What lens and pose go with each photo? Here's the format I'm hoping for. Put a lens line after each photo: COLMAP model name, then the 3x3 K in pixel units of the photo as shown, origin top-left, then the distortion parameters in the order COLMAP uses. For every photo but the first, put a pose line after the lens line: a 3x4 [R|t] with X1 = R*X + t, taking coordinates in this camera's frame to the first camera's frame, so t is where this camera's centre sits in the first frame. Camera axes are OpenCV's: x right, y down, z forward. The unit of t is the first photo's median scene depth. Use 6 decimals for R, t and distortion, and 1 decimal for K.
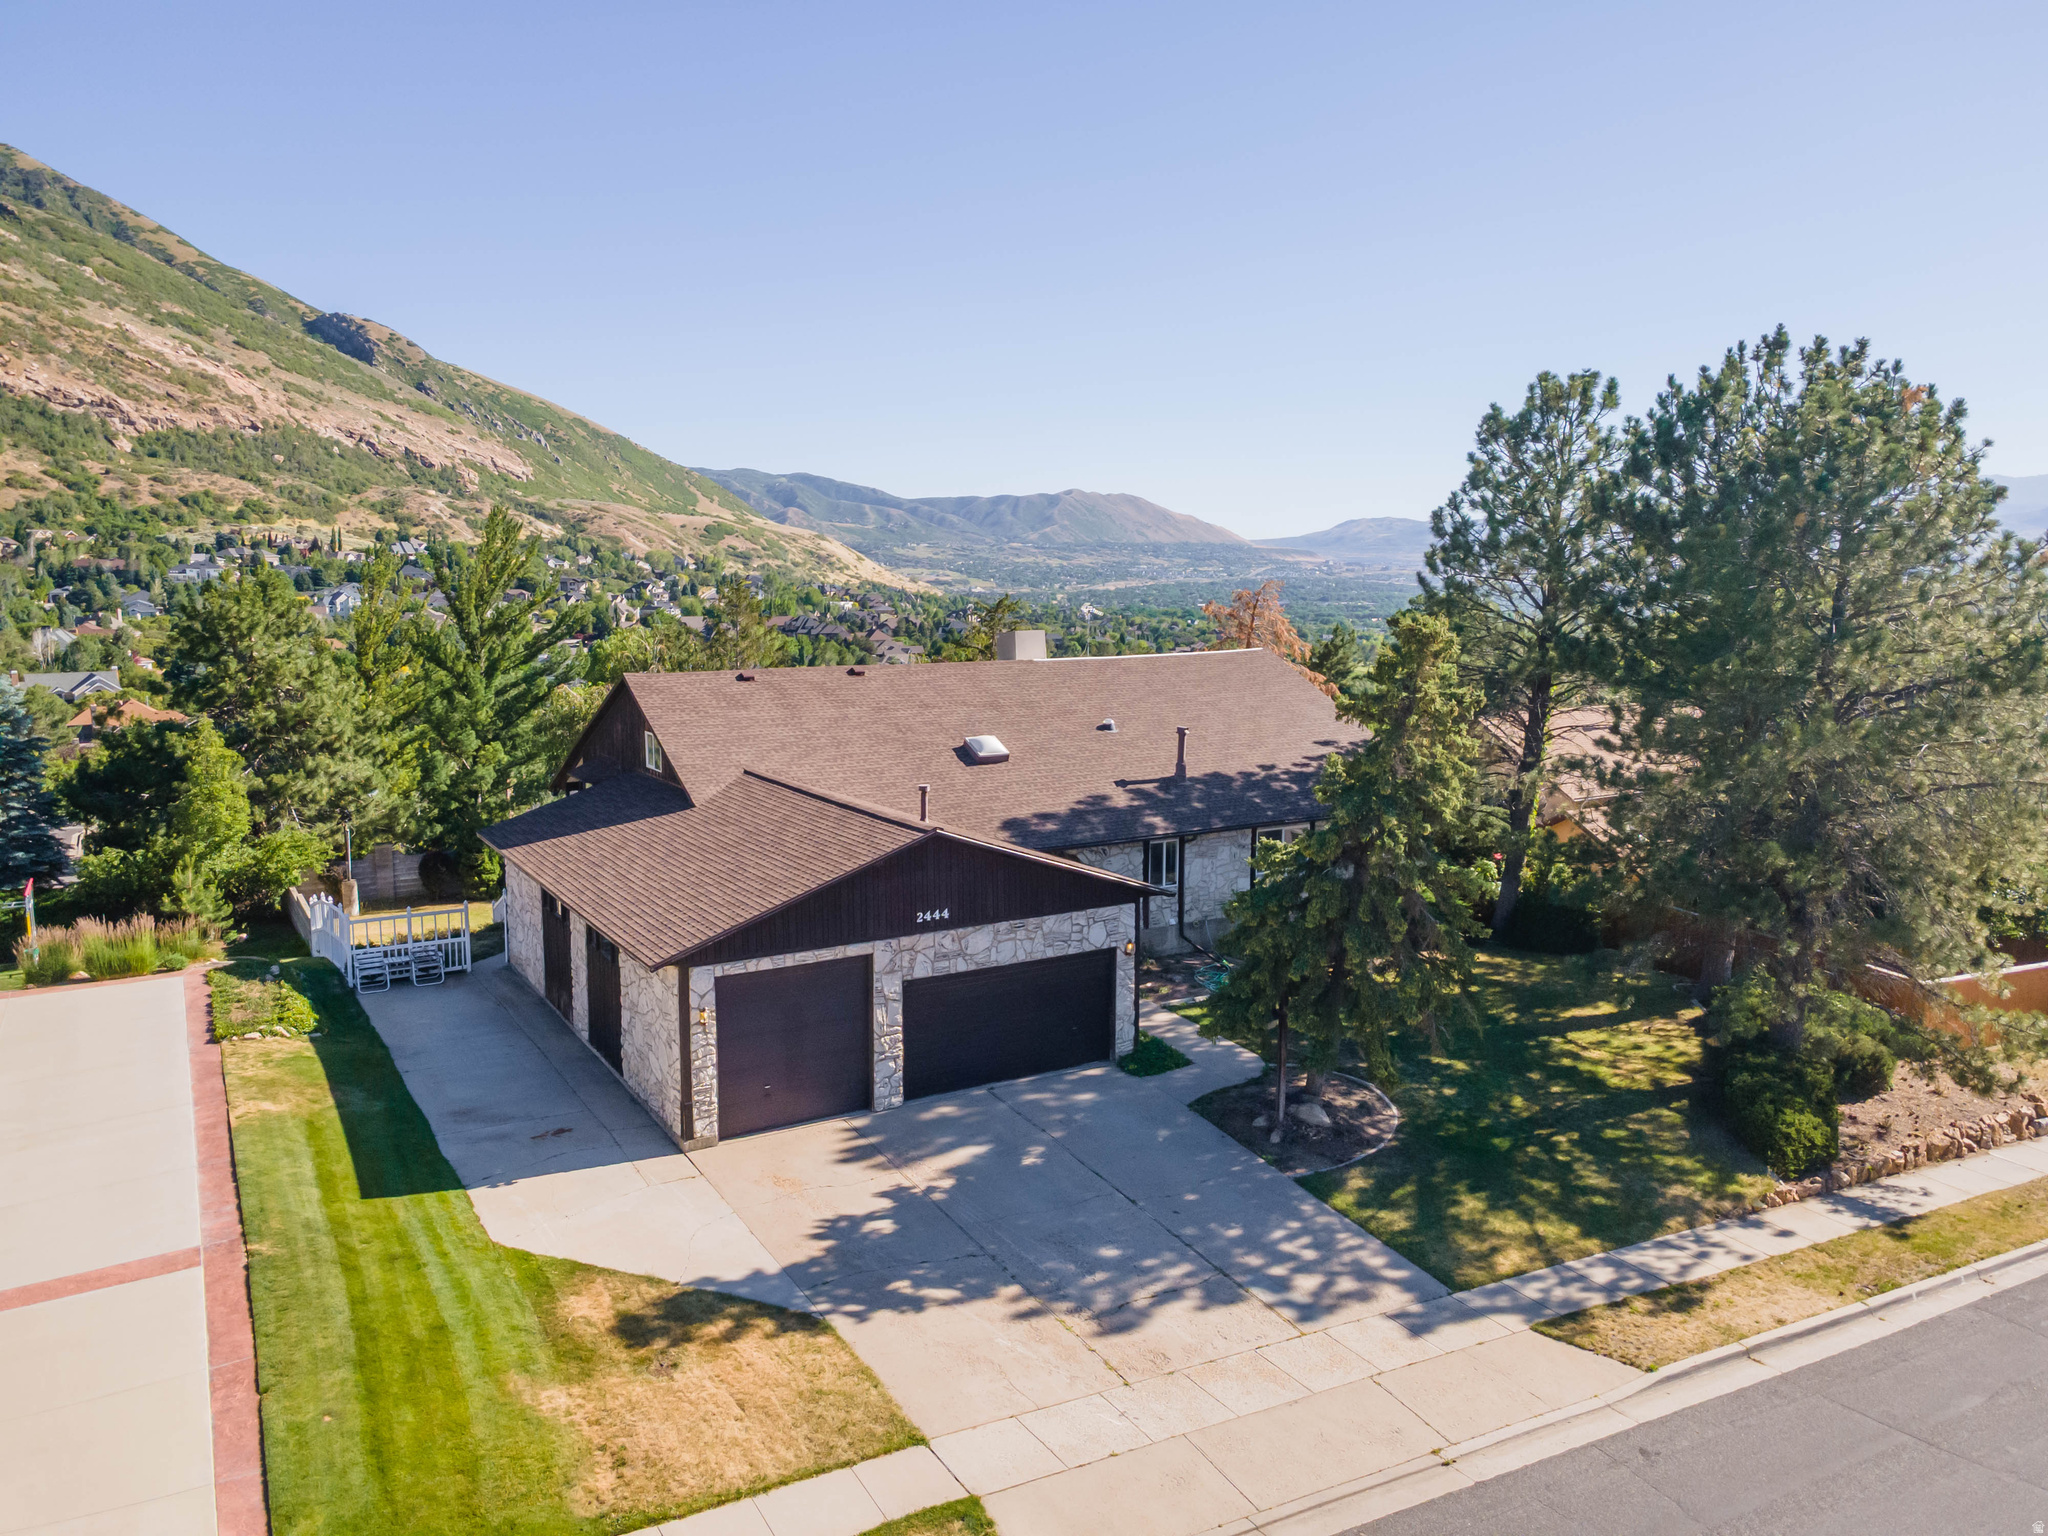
lens RADIAL K [[1504.9, 0, 1008.1], [0, 1504.9, 757.6], [0, 0, 1]] dist [0.034696, 0.026359]
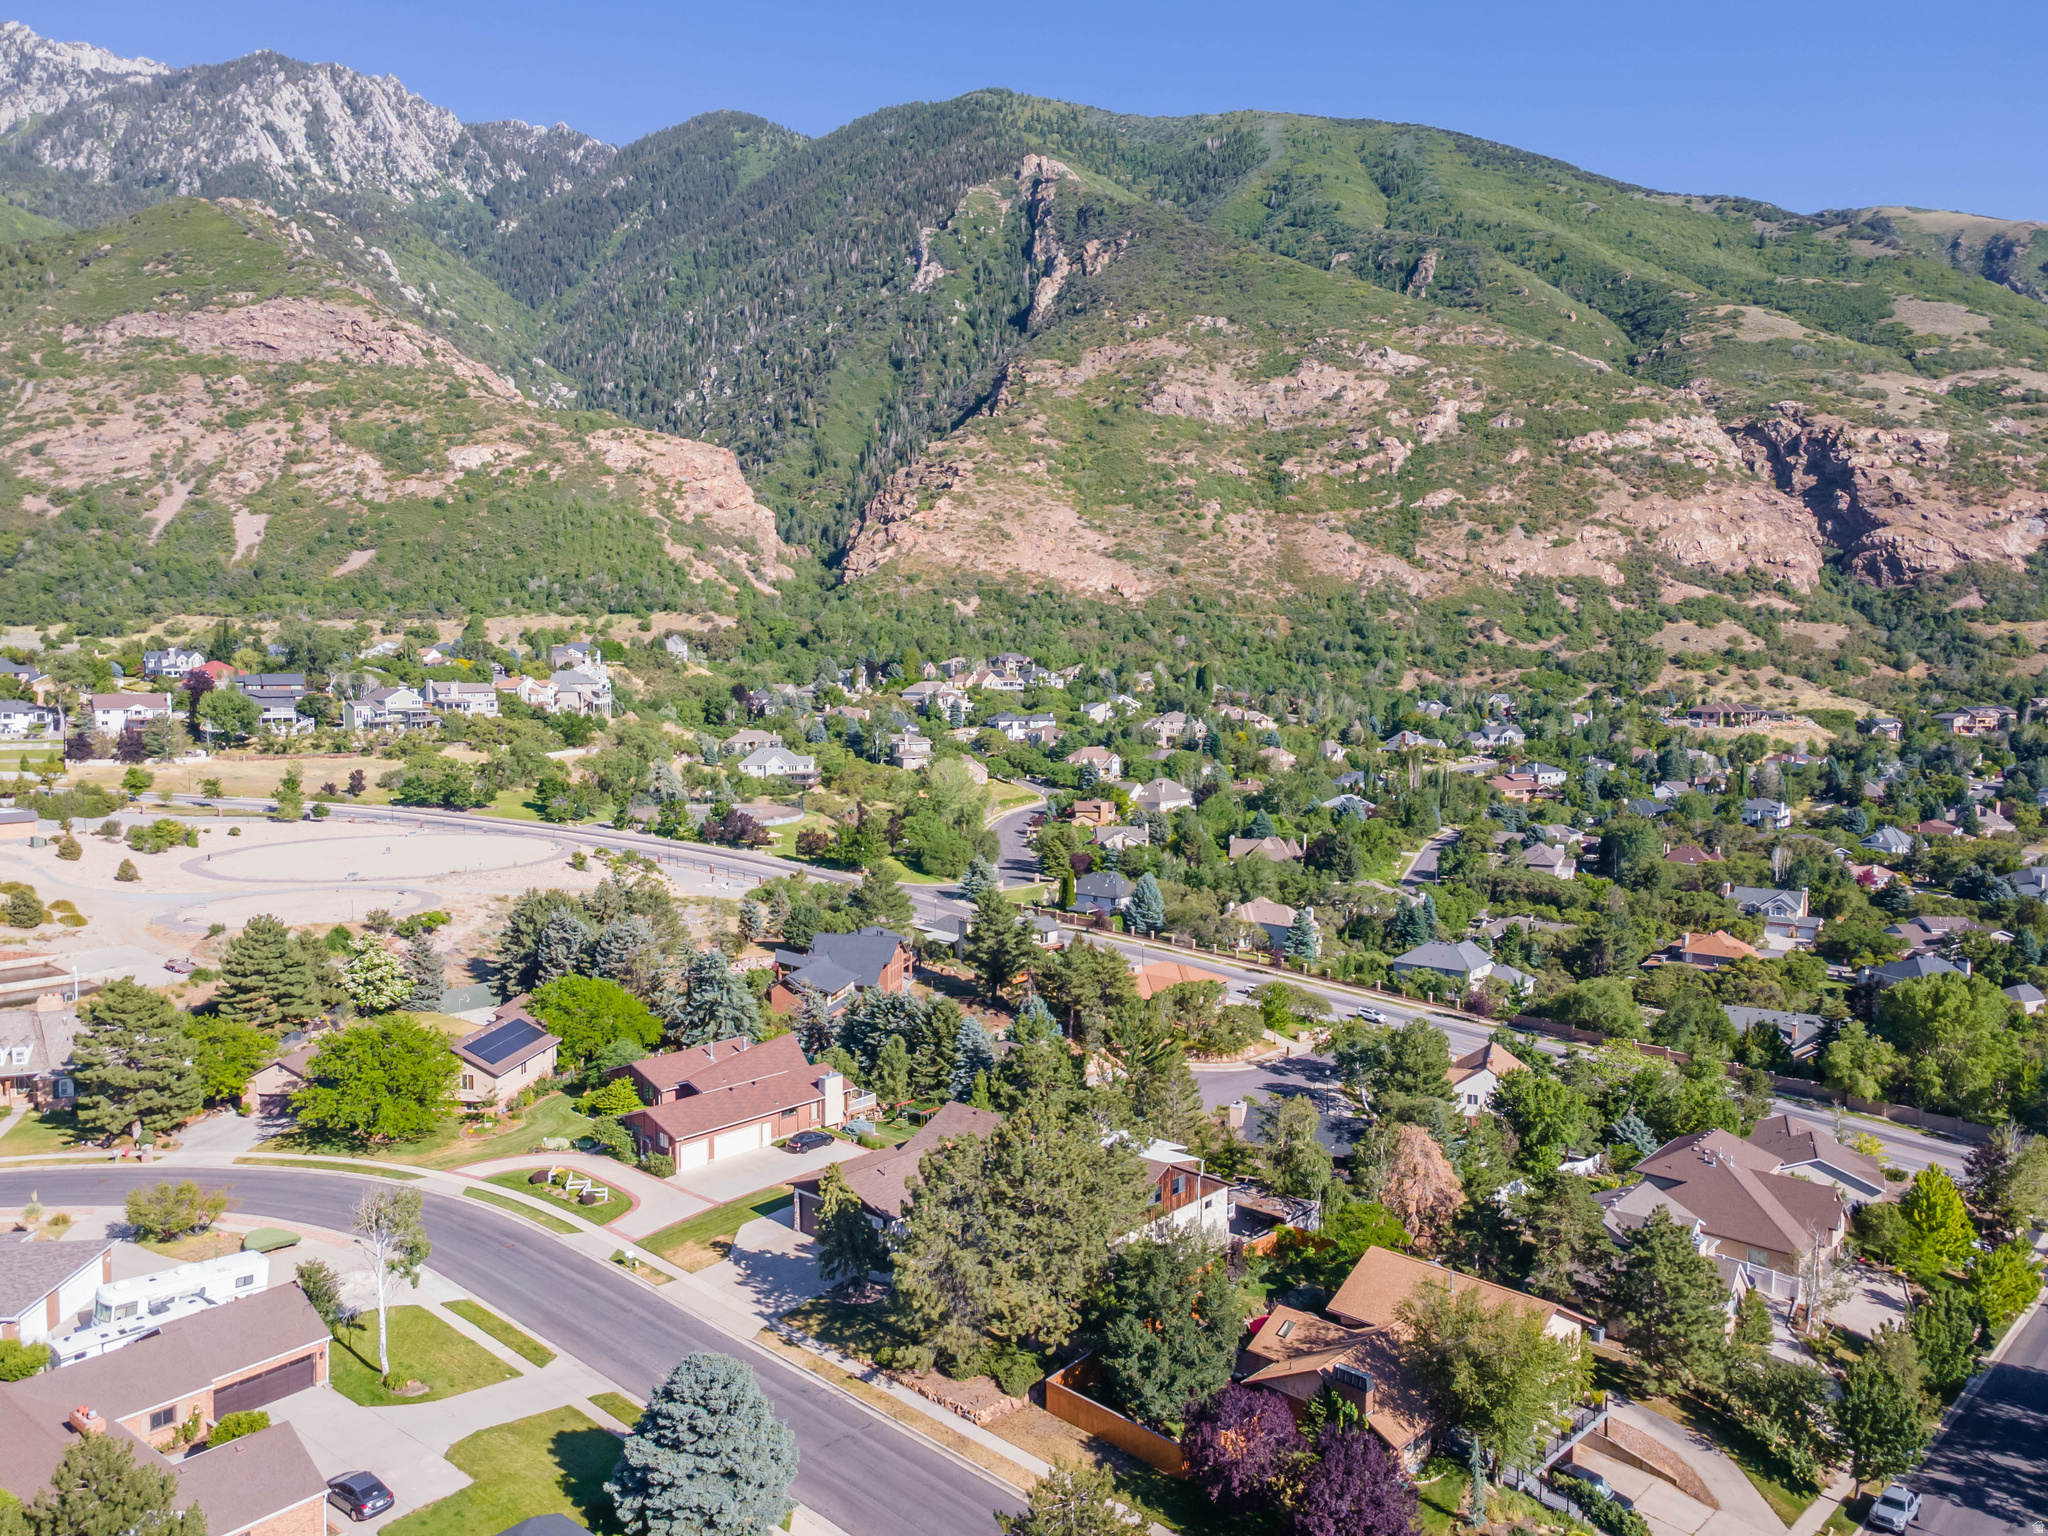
lens RADIAL K [[1504.9, 0, 985.8], [0, 1504.9, 793.4], [0, 0, 1]] dist [0.034696, 0.026359]
pose [[0.297753, 0.091073, -0.950289, 2.449904], [-0.126512, 0.990424, 0.055279, -0.795904], [0.946223, 0.103764, 0.306424, 0.050250]]
